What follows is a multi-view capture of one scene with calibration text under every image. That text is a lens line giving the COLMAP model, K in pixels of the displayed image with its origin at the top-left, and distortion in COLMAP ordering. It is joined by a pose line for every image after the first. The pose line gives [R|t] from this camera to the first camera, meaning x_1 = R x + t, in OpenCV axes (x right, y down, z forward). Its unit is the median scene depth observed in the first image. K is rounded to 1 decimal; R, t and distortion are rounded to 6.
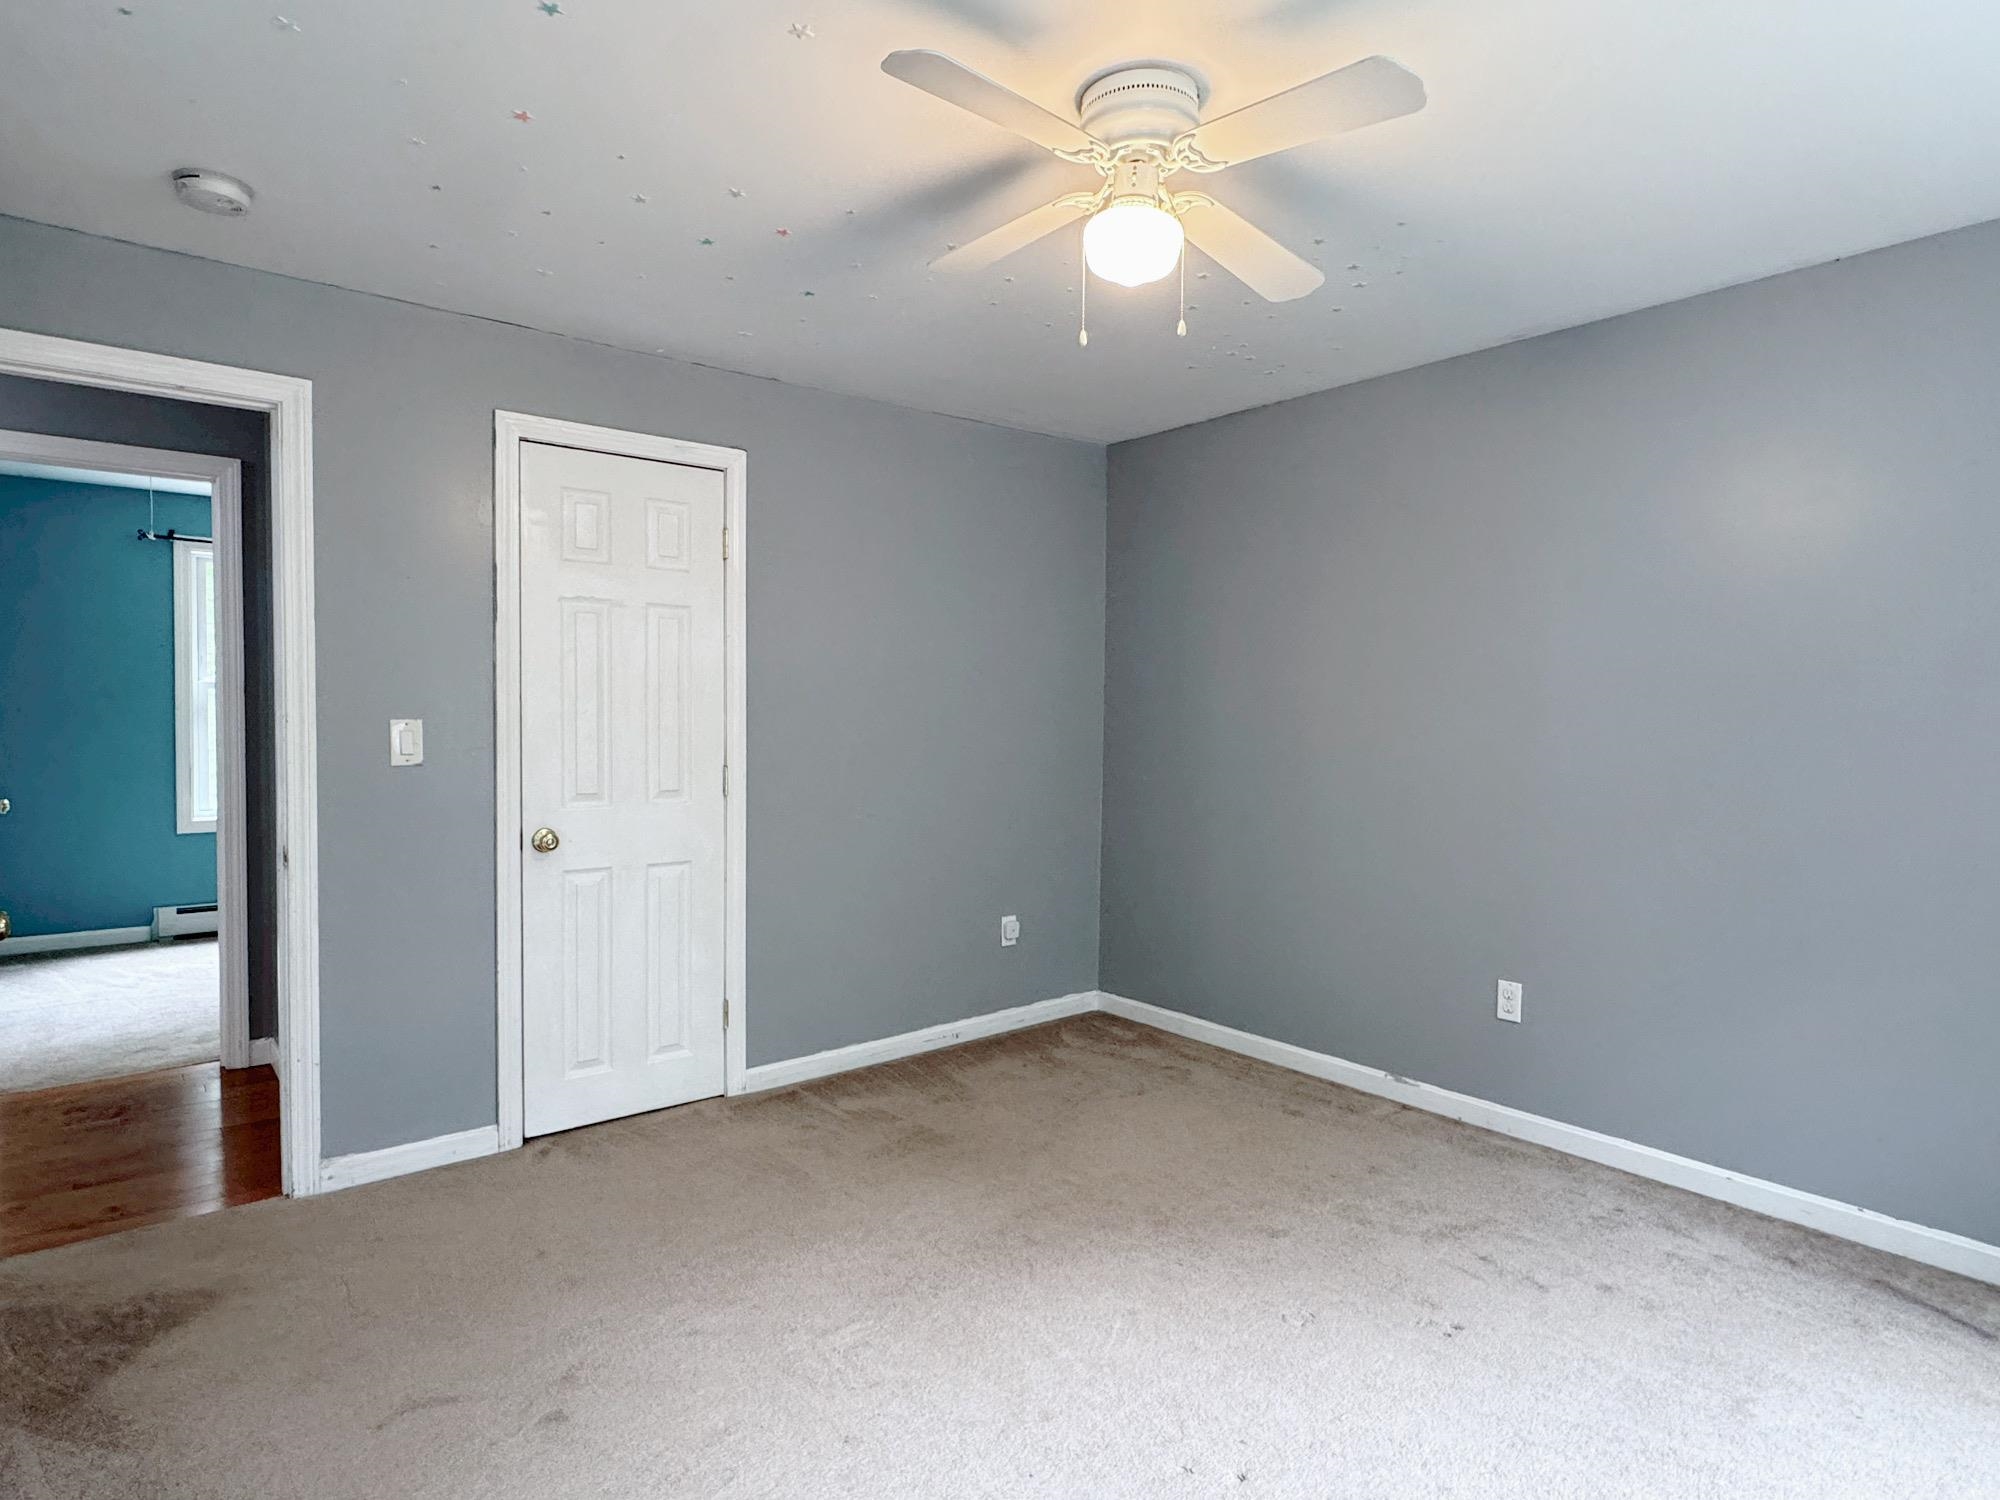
lens RADIAL K [[1143.0, 0, 1000.0], [0, 1143.0, 750.0], [0, 0, 1]] dist [-0.005338, -0.001133]
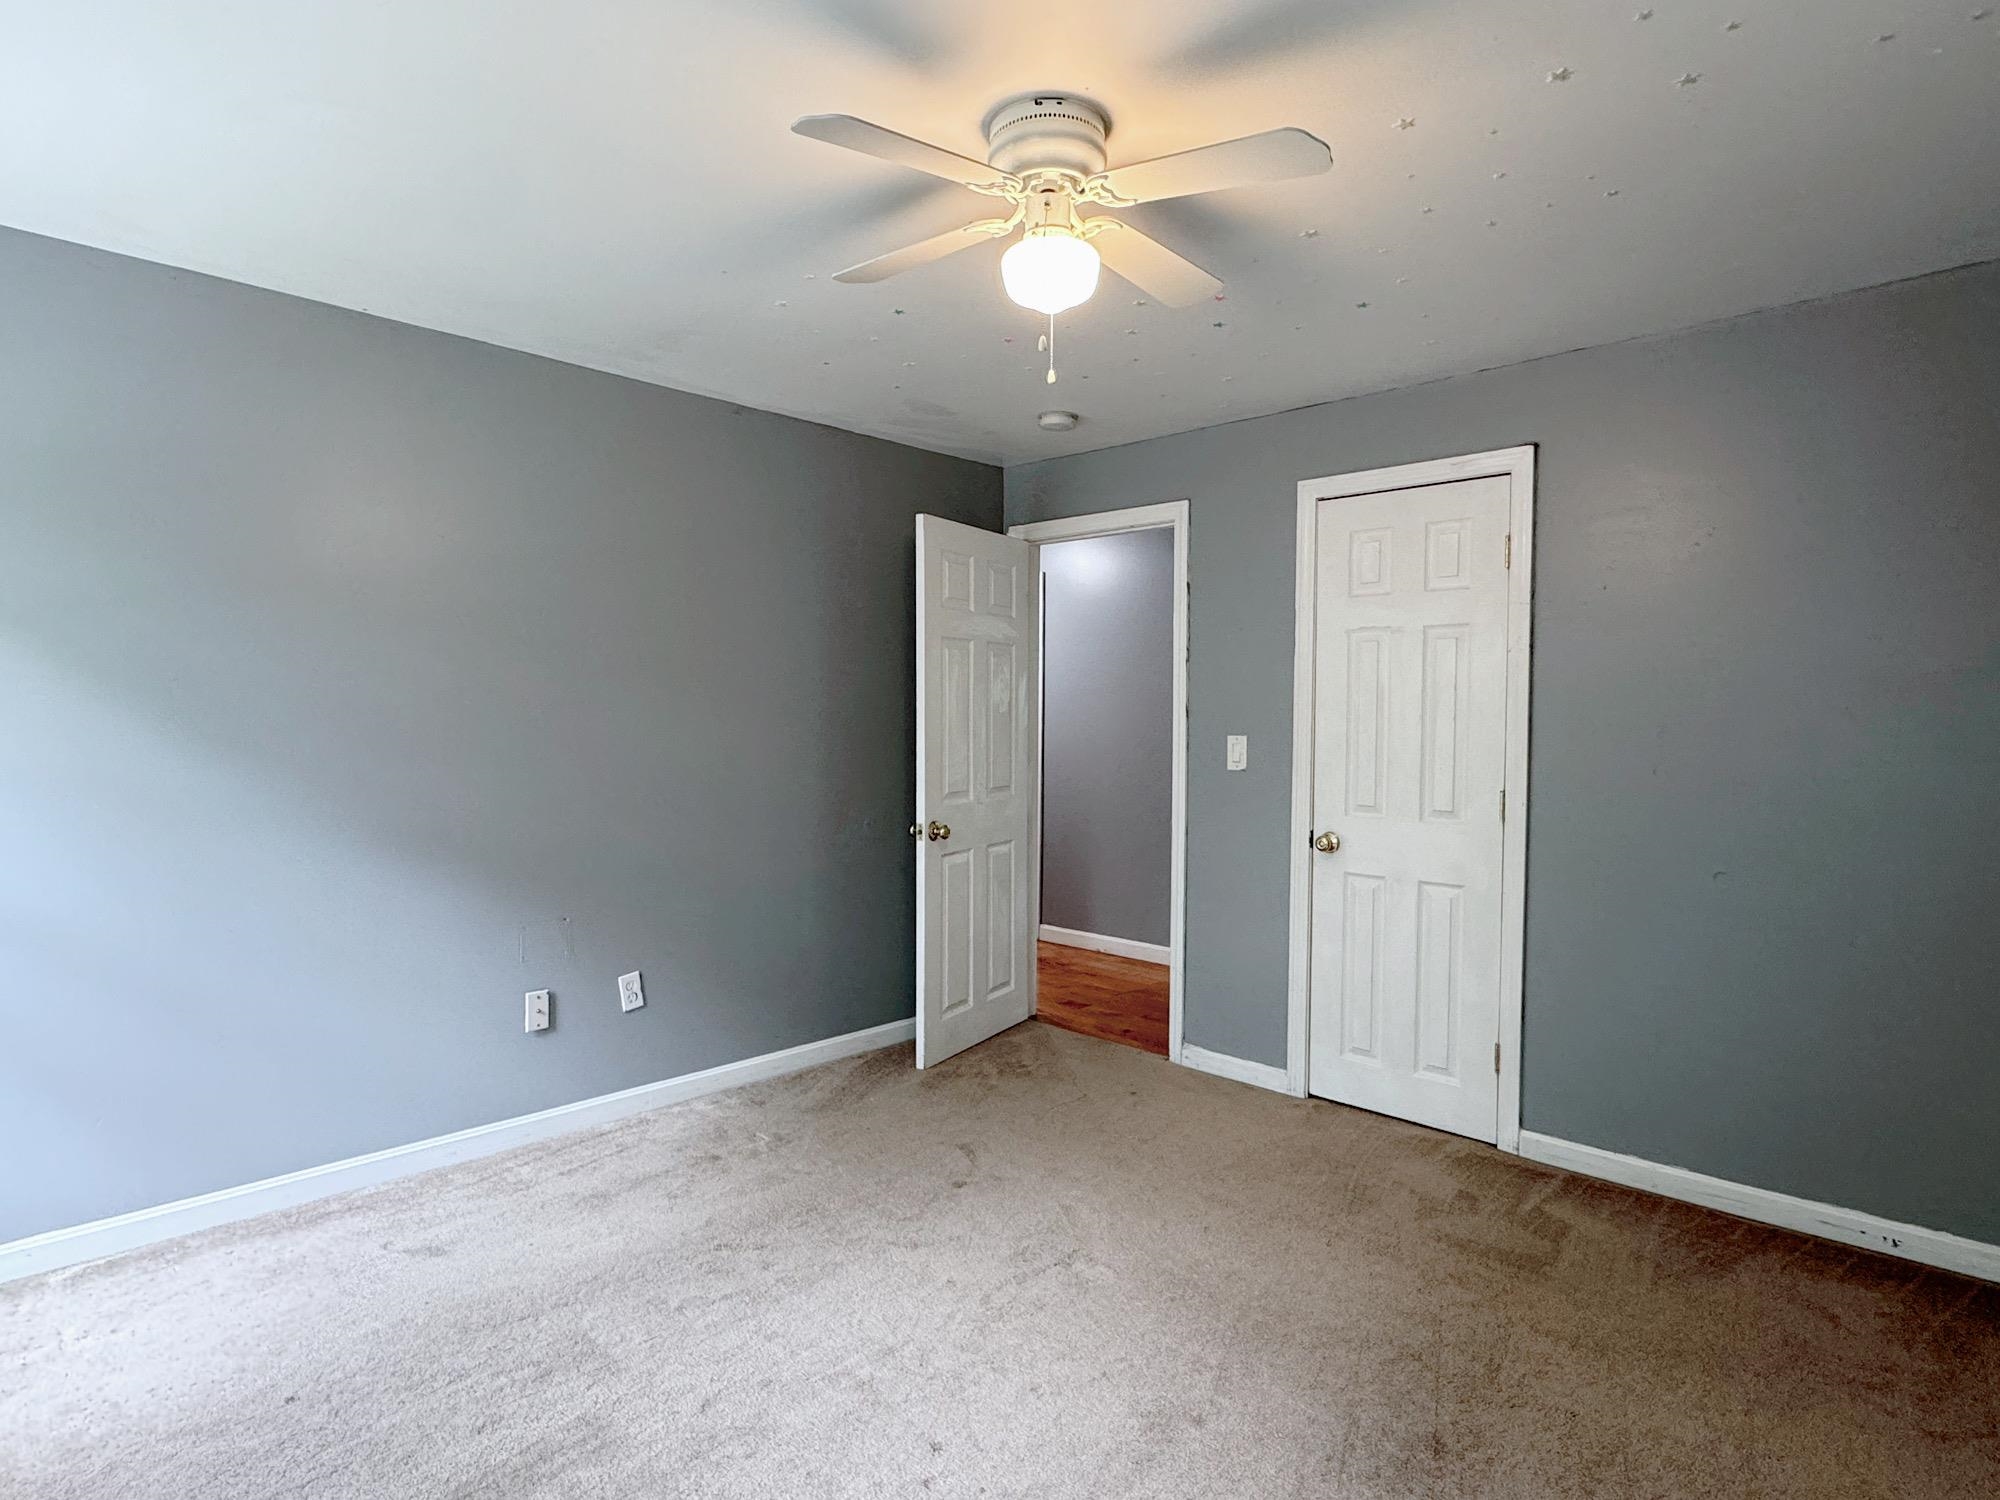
lens RADIAL K [[1187.7, 0, 994.9], [0, 1187.7, 747.6], [0, 0, 1]] dist [-0.003796, 0.000915]
pose [[0.058403, 0.024810, -0.997985, 0.760526], [-0.036398, 0.999079, 0.022707, -0.031074], [0.997629, 0.034998, 0.059252, 0.579047]]
